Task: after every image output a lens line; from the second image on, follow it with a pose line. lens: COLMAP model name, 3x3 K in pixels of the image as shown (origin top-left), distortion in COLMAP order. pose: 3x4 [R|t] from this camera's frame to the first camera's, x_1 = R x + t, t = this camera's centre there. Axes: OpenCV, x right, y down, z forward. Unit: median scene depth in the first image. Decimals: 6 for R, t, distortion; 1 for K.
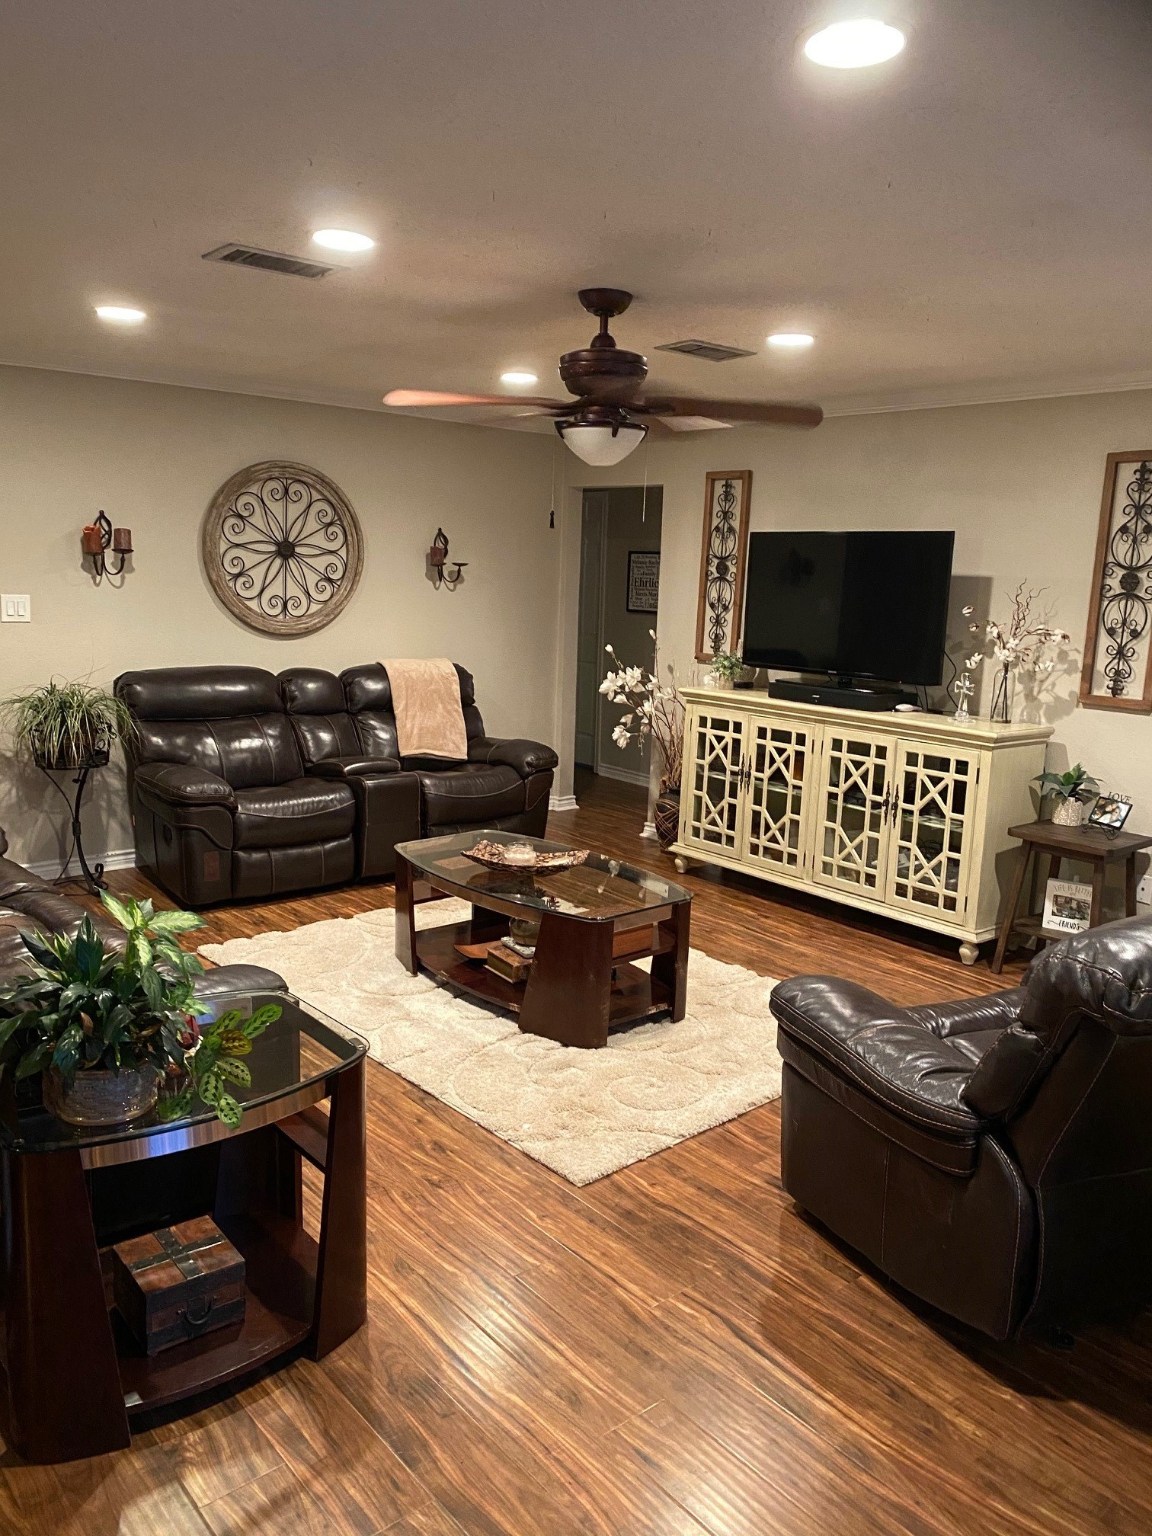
lens RADIAL K [[1167.7, 0, 583.9], [0, 1167.7, 768.6], [0, 0, 1]] dist [0.057140, -0.038091]
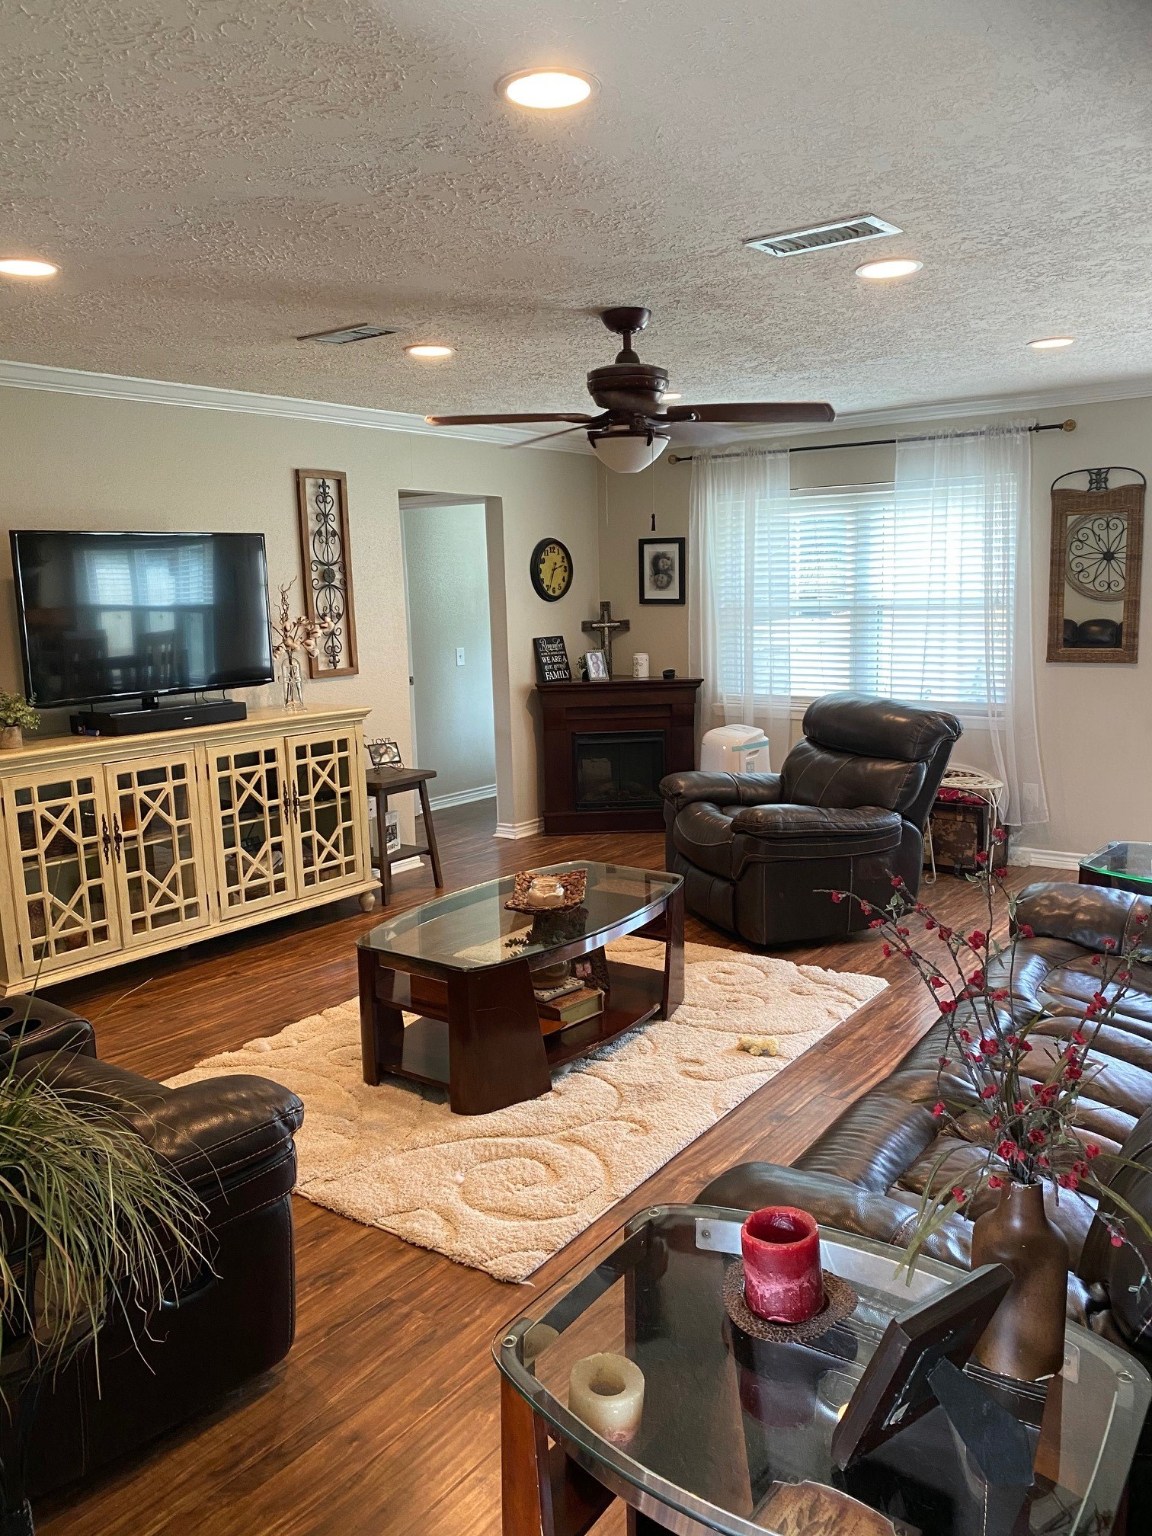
lens RADIAL K [[1167.7, 0, 584.1], [0, 1167.7, 771.3], [0, 0, 1]] dist [0.057140, -0.038091]
pose [[-0.222215, -0.191123, 0.956082, -0.719664], [0.182696, 0.955068, 0.233383, -0.175942], [-0.957728, 0.226534, -0.177313, 0.886477]]
